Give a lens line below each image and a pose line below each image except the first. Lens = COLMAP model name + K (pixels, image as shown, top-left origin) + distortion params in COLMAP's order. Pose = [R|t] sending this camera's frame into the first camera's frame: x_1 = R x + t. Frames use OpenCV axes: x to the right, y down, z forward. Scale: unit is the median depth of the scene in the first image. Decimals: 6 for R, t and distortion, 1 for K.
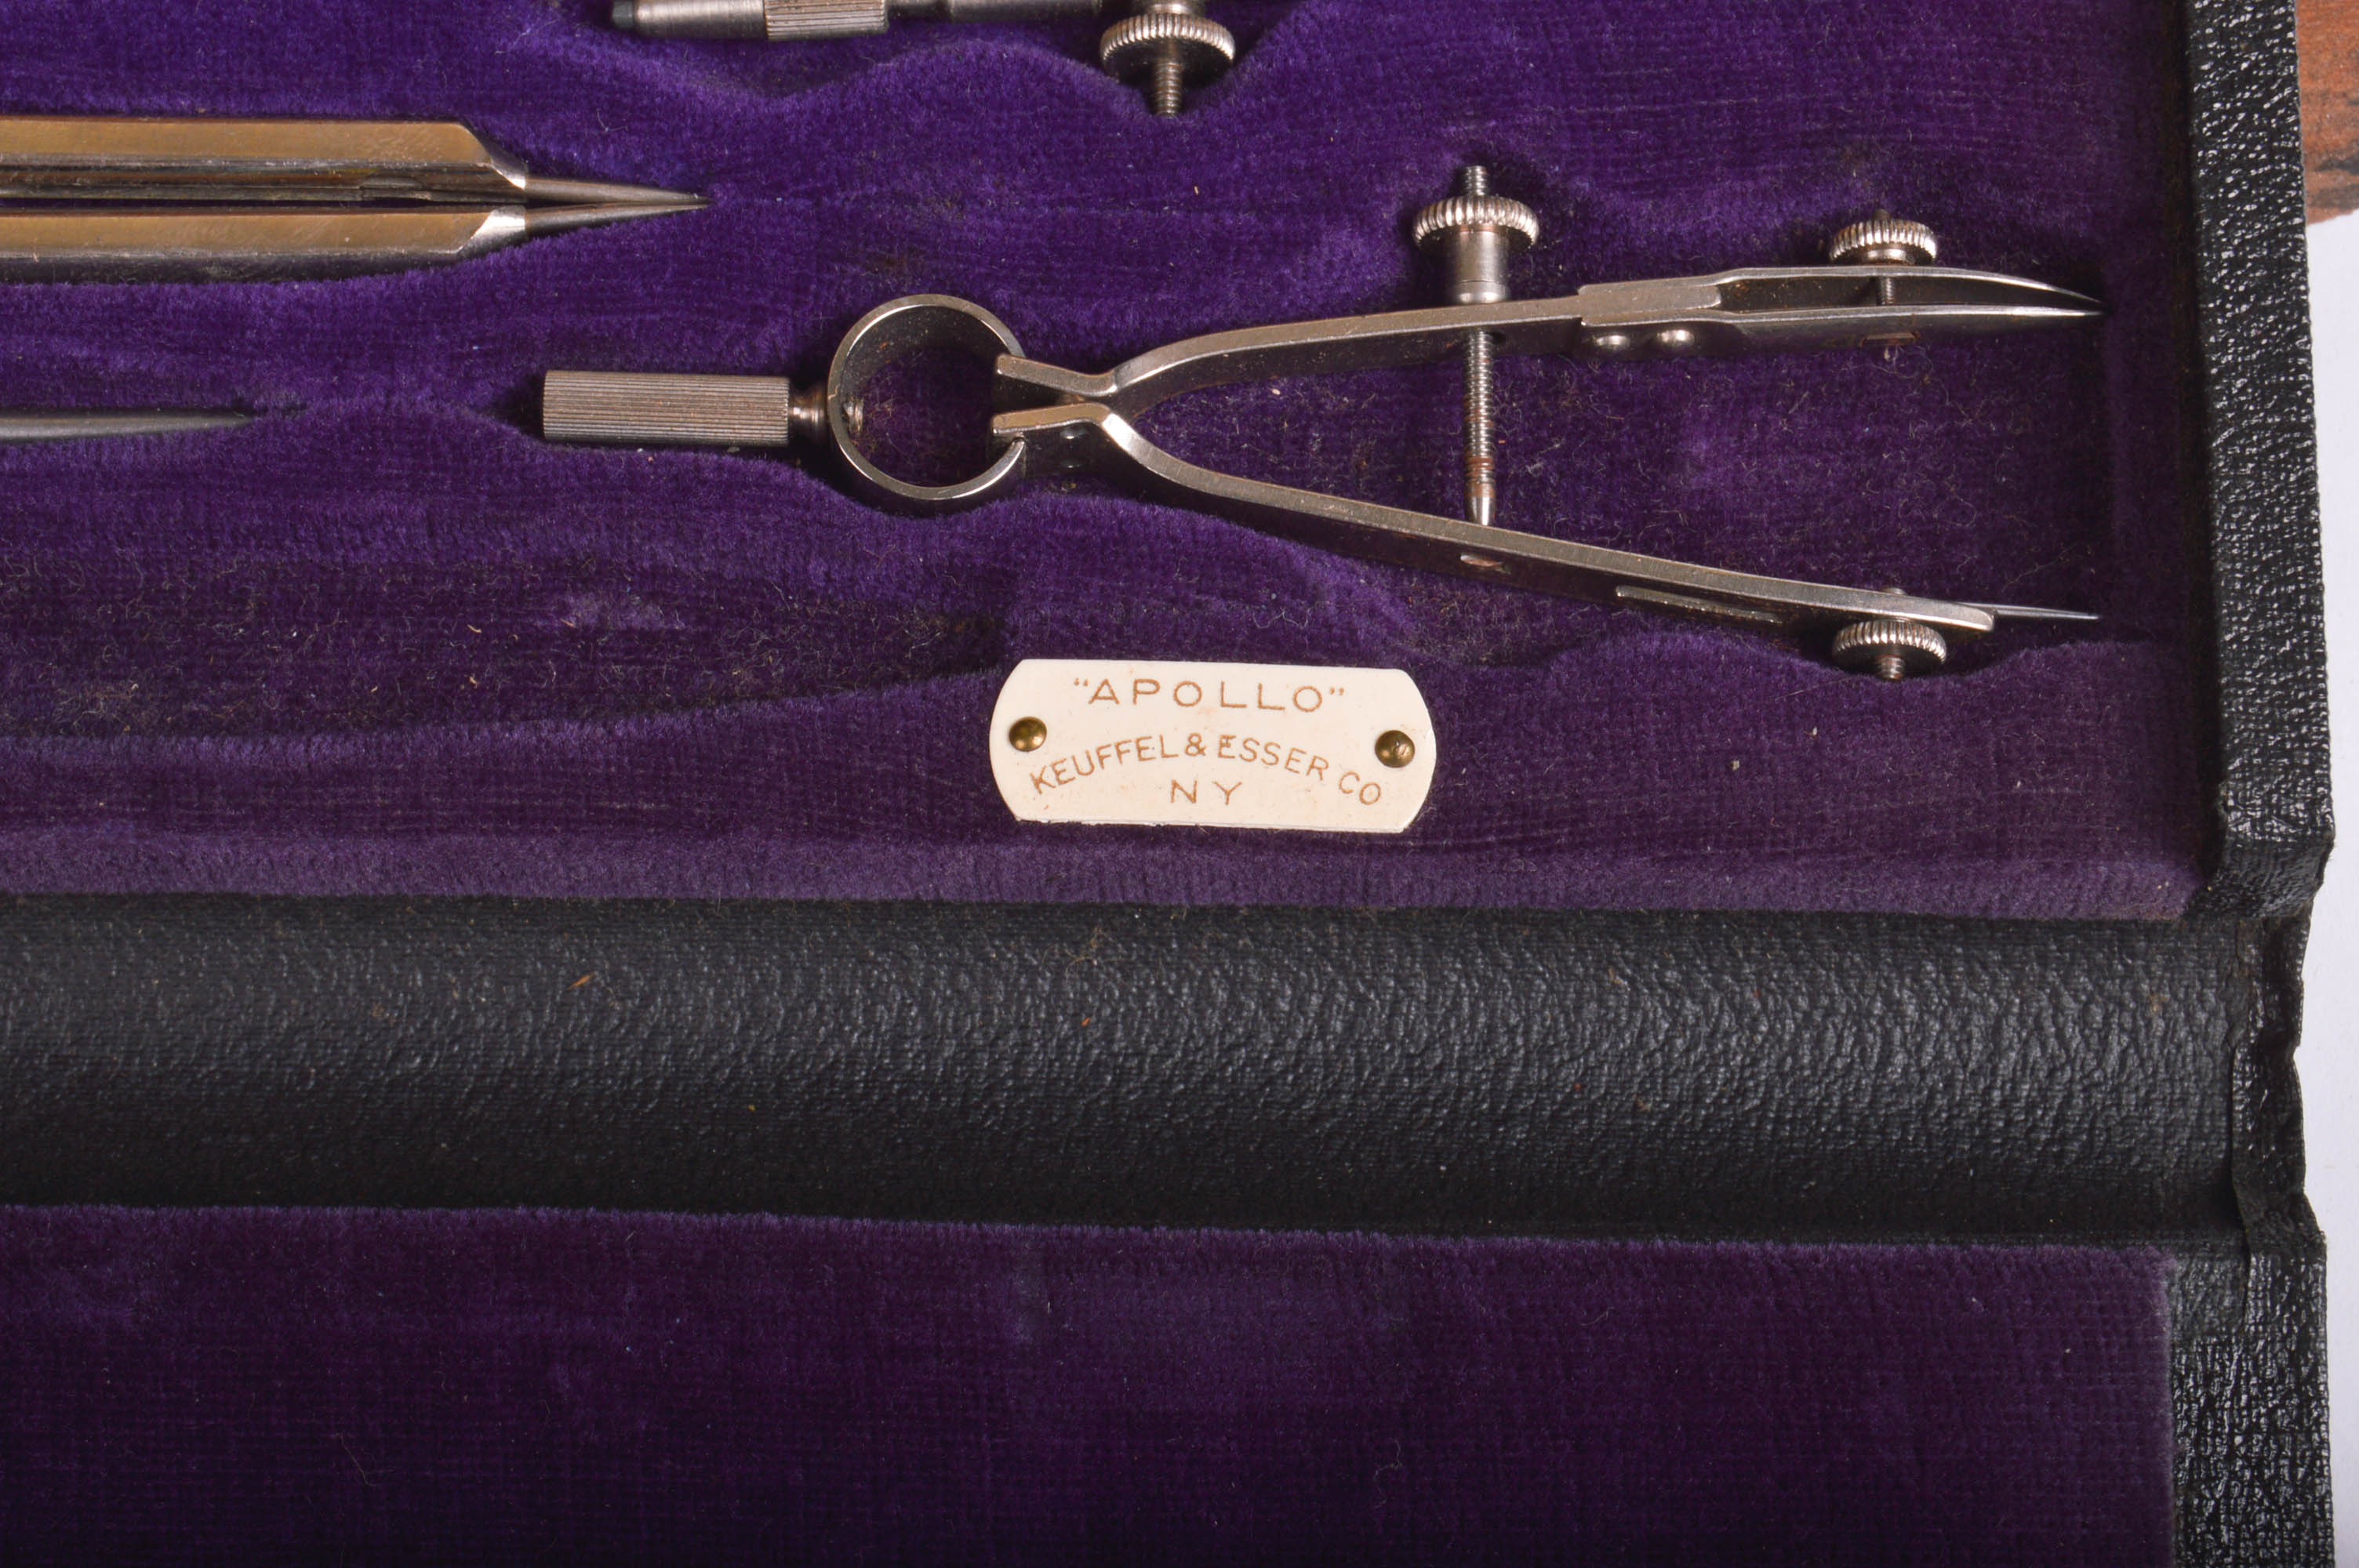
lens RADIAL K [[5229.2, 0, 1179.5], [0, 5229.2, 784.0], [0, 0, 1]] dist [-0.059432, 0.124153]
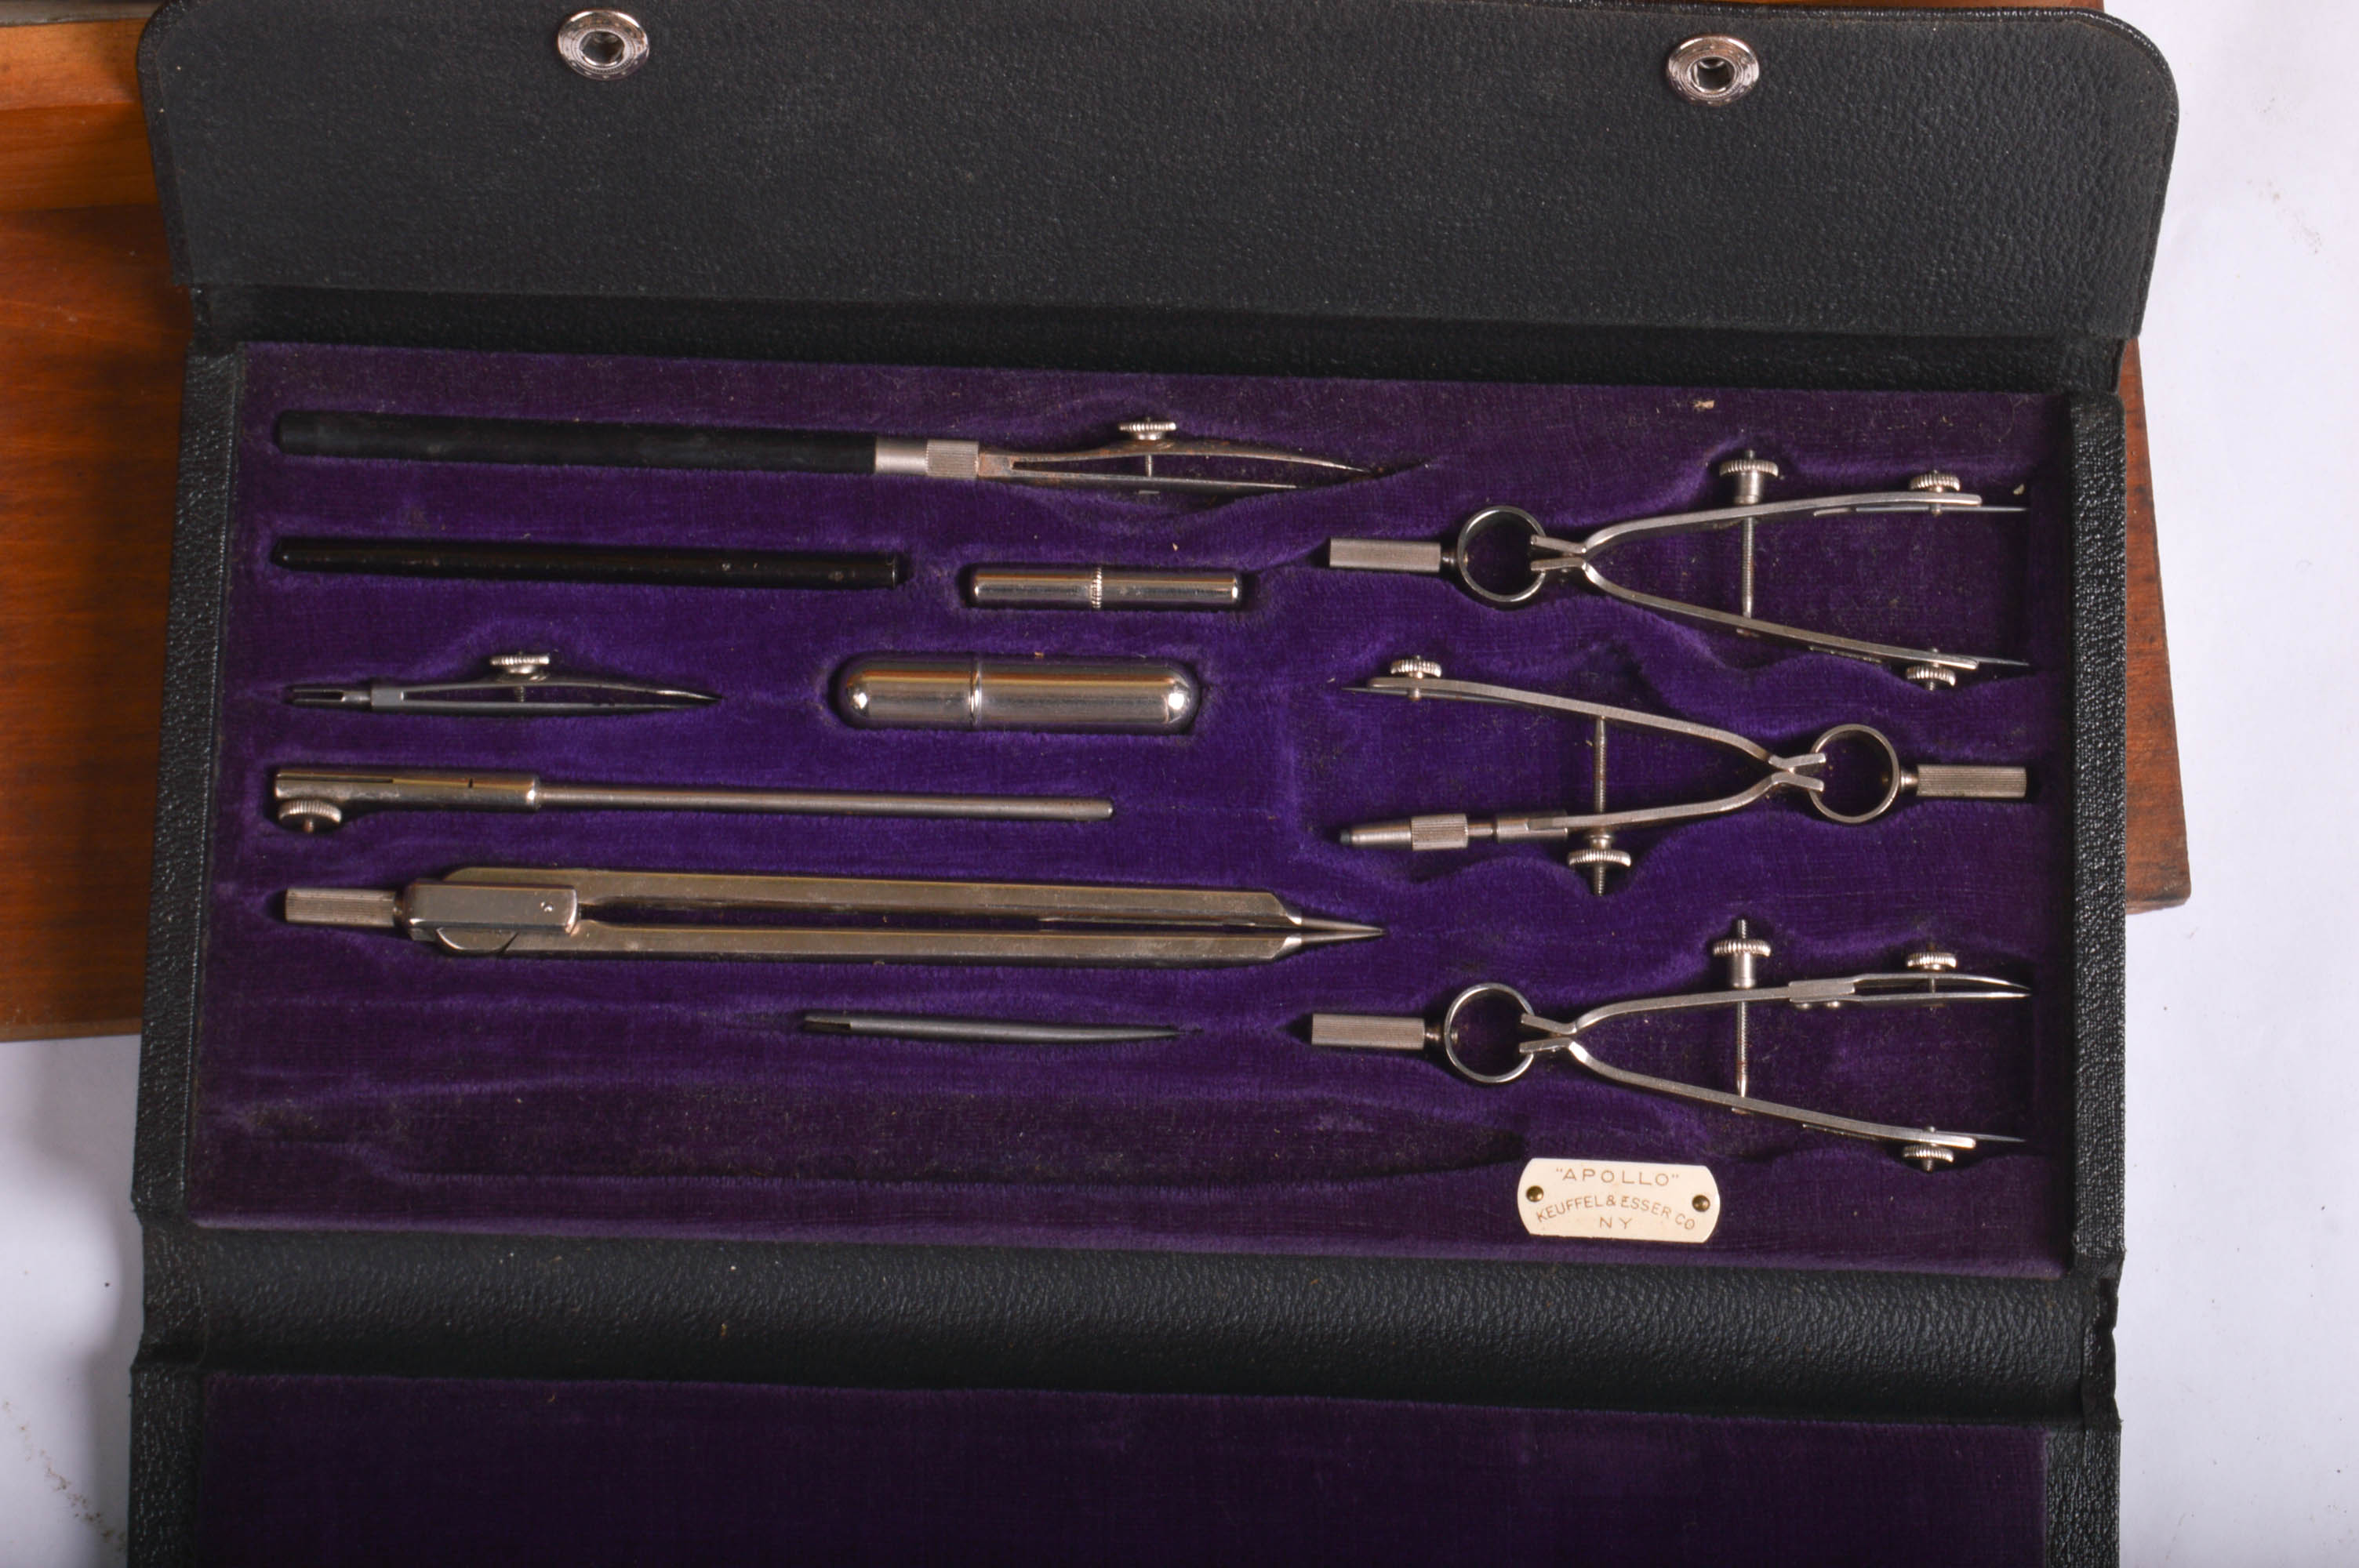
lens RADIAL K [[5229.2, 0, 1179.5], [0, 5229.2, 784.0], [0, 0, 1]] dist [-0.059432, 0.124153]
pose [[0.999624, 0.018281, -0.020448, -0.133528], [-0.016673, 0.996952, 0.076210, -0.338706], [0.021779, -0.075841, 0.996882, -1.159842]]
